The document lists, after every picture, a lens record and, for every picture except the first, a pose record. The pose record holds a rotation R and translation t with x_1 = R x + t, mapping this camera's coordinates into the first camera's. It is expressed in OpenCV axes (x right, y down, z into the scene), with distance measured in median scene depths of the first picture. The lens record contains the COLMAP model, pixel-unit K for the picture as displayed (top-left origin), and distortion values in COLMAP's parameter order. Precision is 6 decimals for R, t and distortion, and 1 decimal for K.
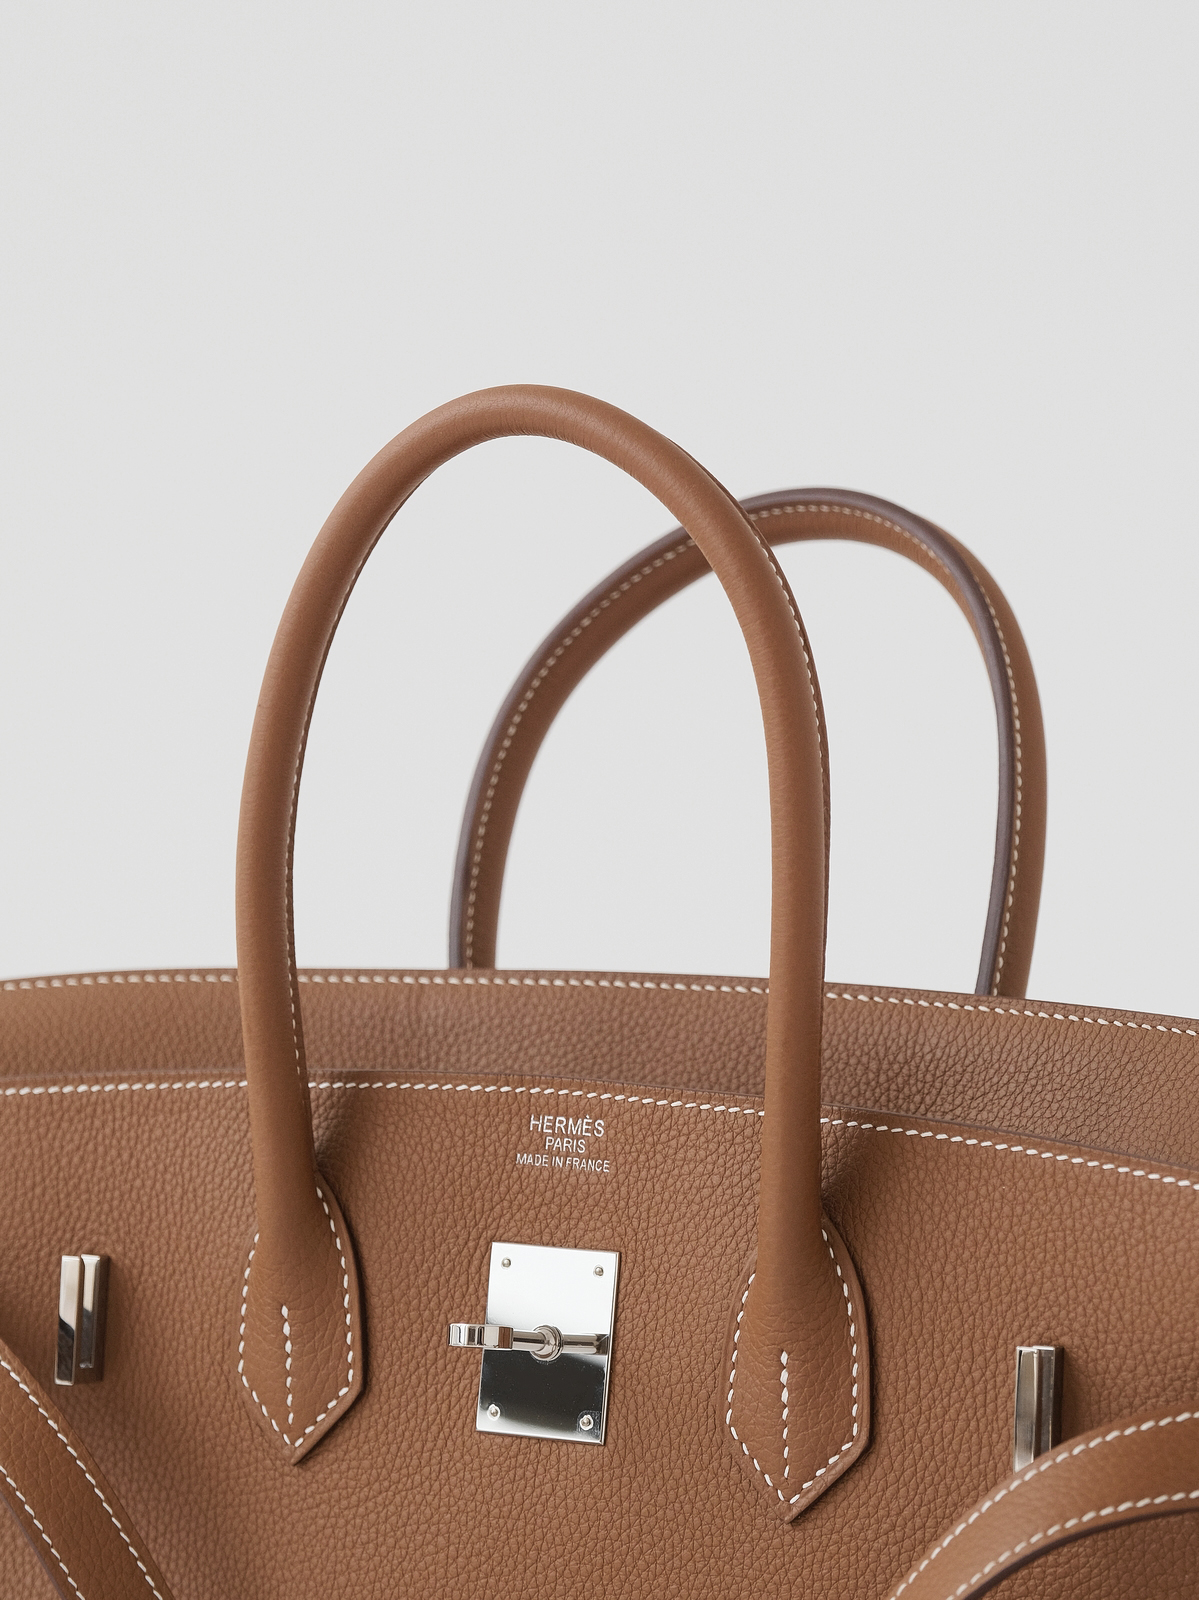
lens RADIAL K [[5081.8, 0, 591.0], [0, 5081.8, 650.9], [0, 0, 1]] dist [0.096886, 0.000000]
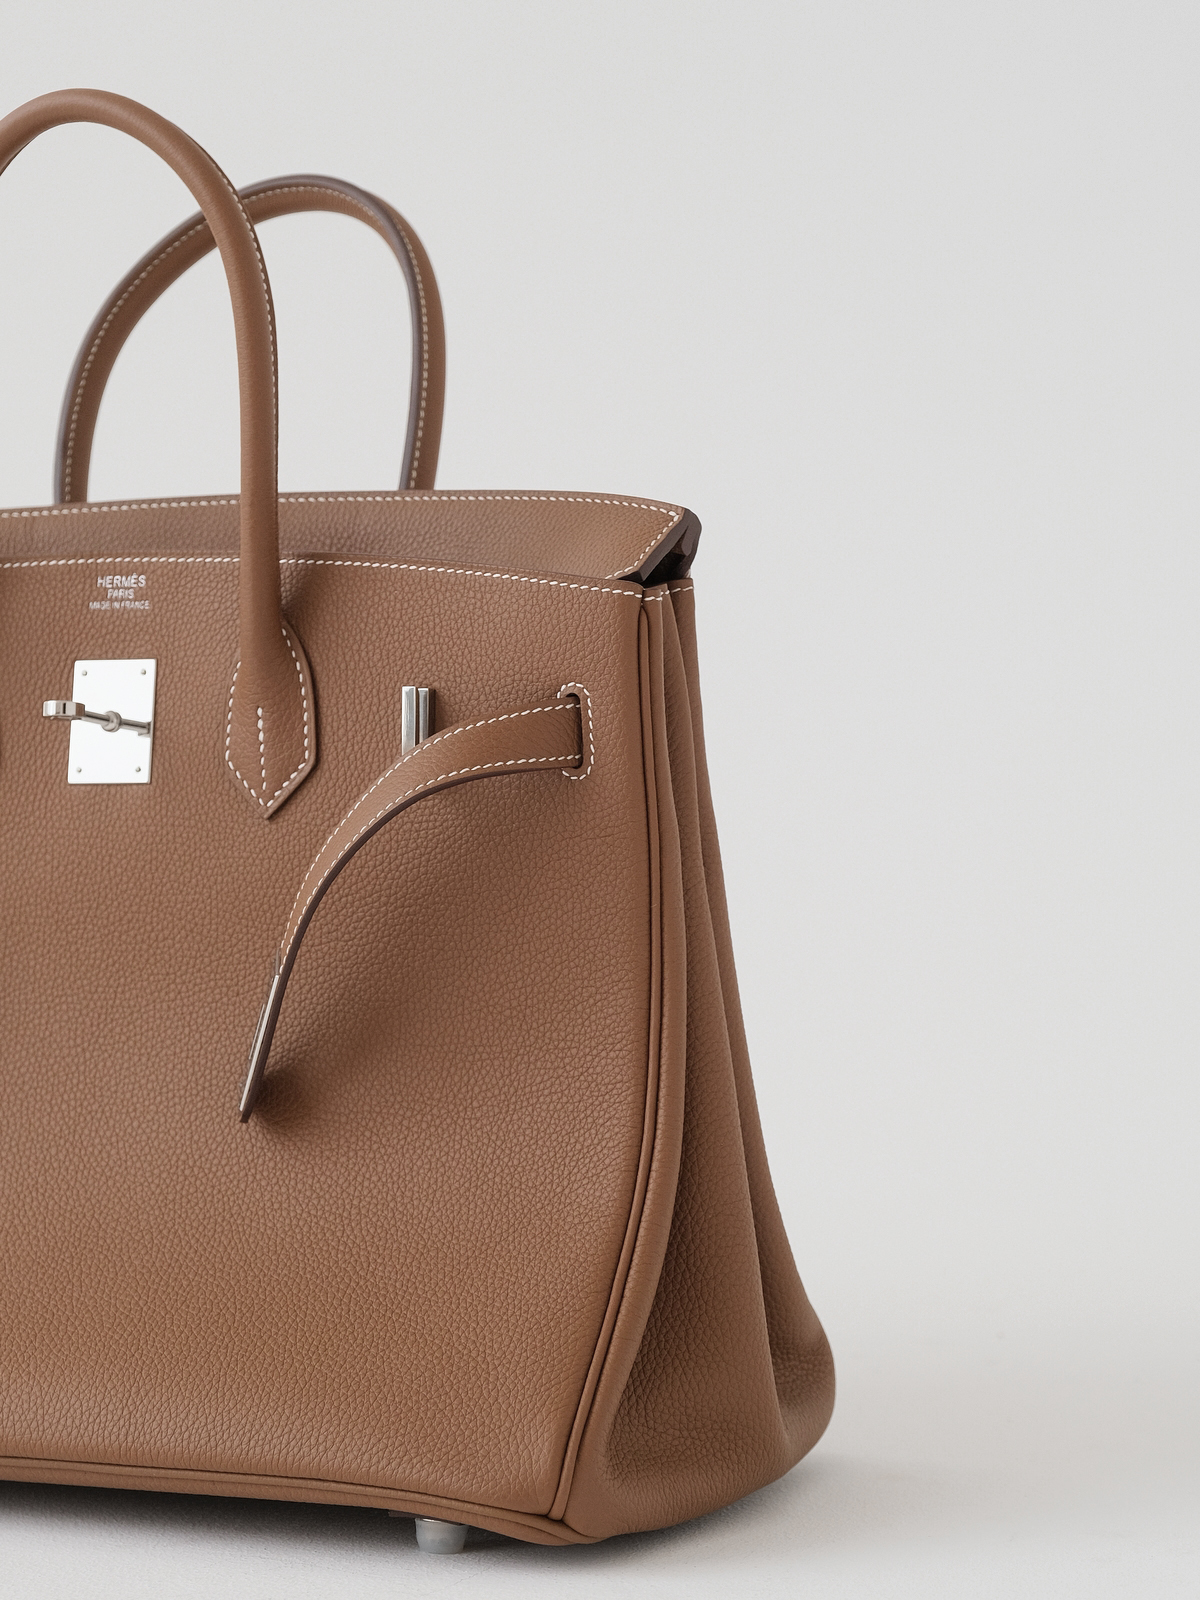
lens RADIAL K [[5294.5, 0, 608.9], [0, 5294.5, 750.6], [0, 0, 1]] dist [-0.037531, 0.000000]
pose [[0.998942, -0.035293, 0.029475, 0.093172], [0.034943, 0.999314, 0.012291, 0.131211], [-0.029888, -0.011248, 0.999490, -0.585106]]
